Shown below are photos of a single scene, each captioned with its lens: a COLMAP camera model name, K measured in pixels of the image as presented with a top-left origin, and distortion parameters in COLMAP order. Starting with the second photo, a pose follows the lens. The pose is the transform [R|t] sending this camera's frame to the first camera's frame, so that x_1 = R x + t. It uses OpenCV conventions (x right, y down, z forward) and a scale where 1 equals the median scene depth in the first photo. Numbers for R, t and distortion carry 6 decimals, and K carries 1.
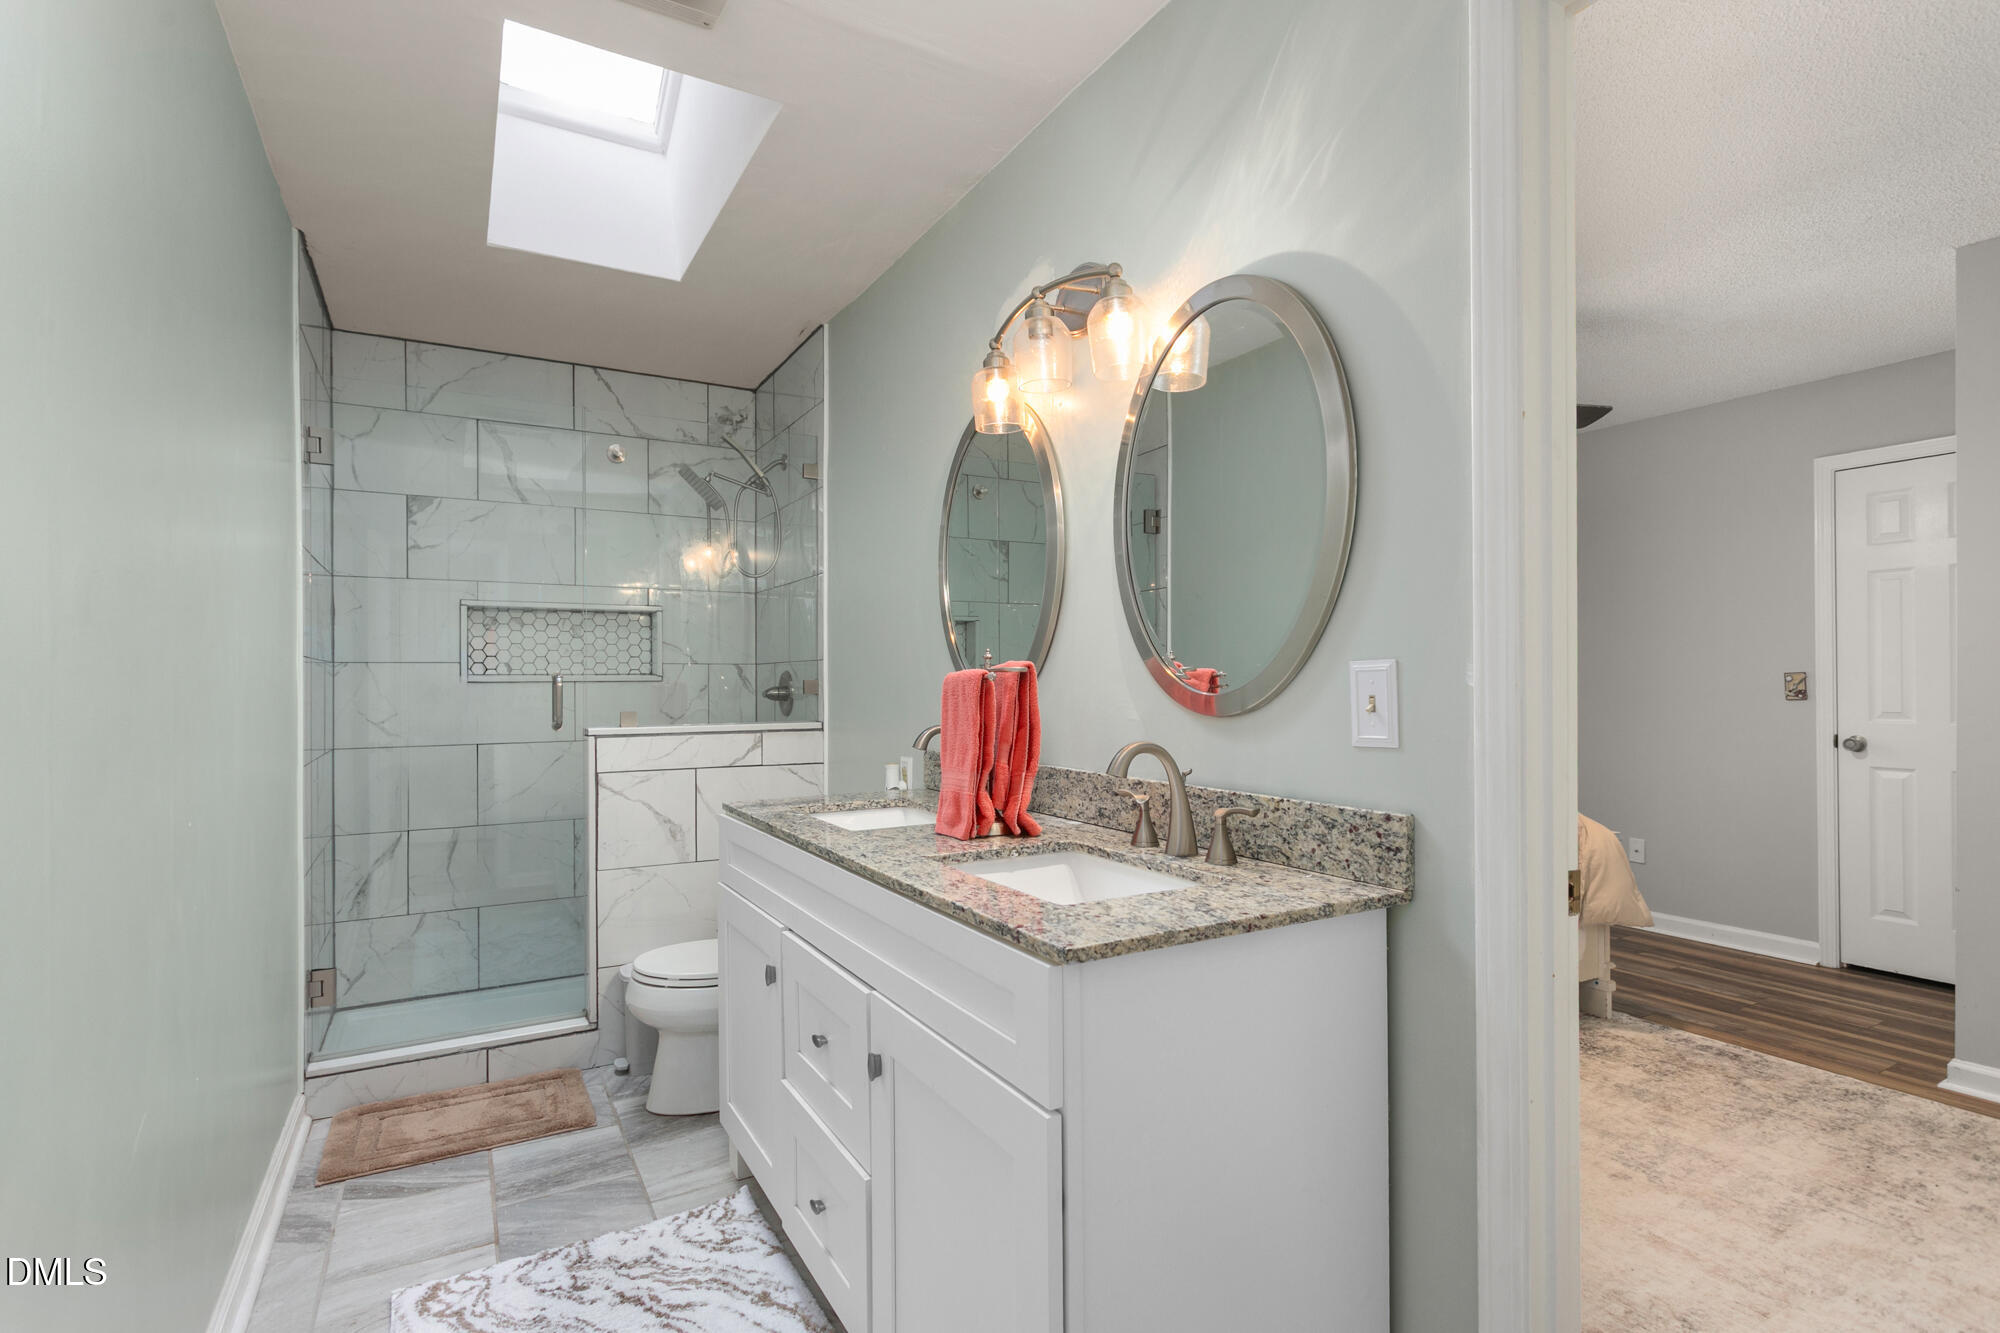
lens RADIAL K [[991.9, 0, 1000.0], [0, 991.9, 666.5], [0, 0, 1]] dist [-0.000669, 0.000765]
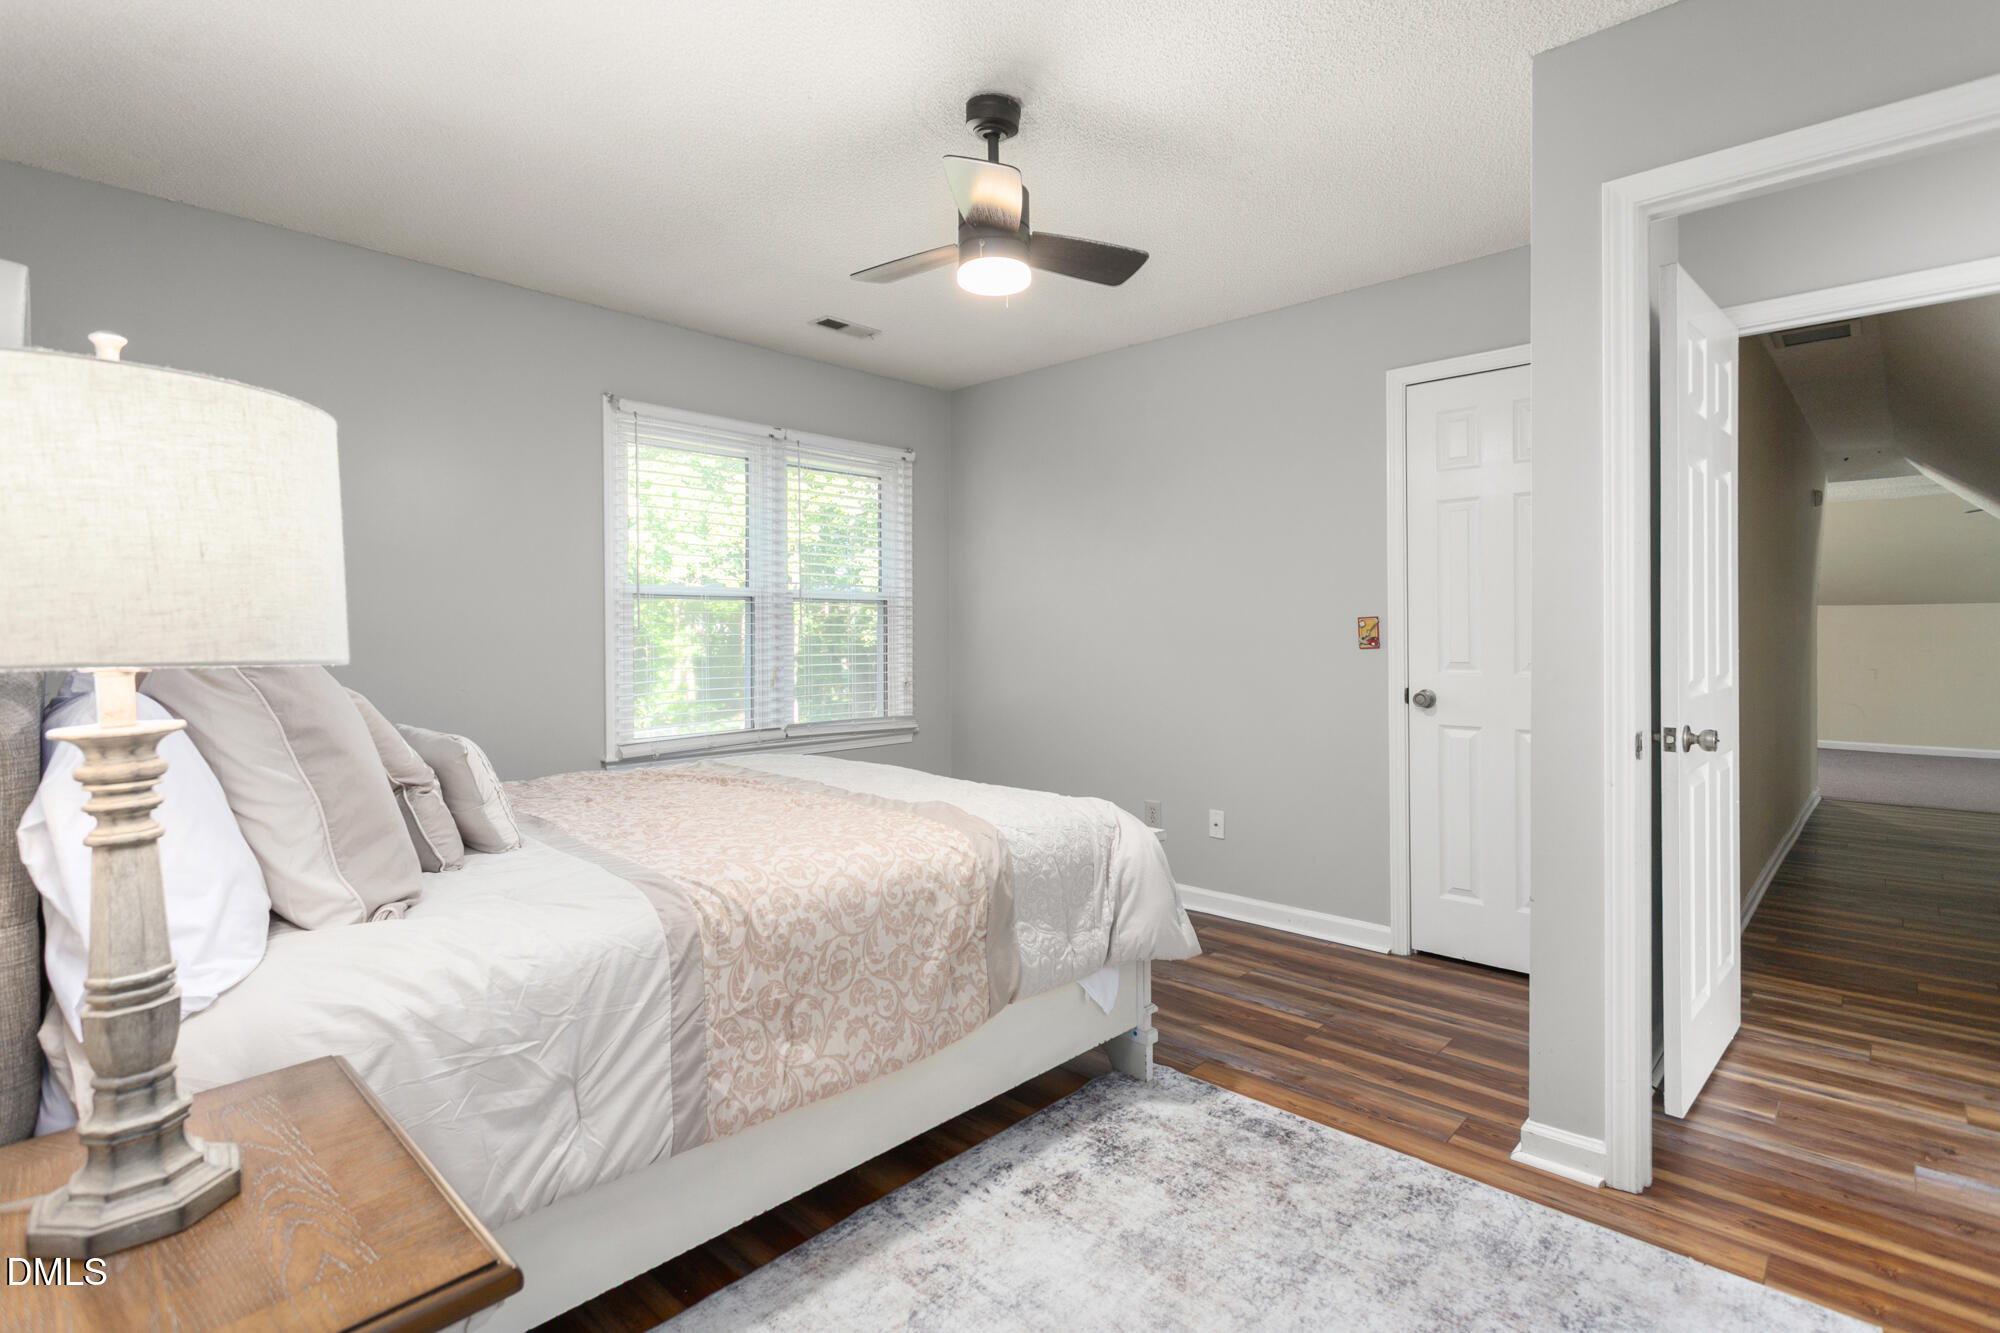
lens RADIAL K [[975.3, 0, 997.3], [0, 975.3, 621.4], [0, 0, 1]] dist [0.003410, 0.000460]
pose [[0.957464, -0.004274, 0.288521, 0.297657], [0.002316, 0.999972, 0.007126, 0.003840], [-0.288543, -0.006154, 0.957447, 0.335397]]
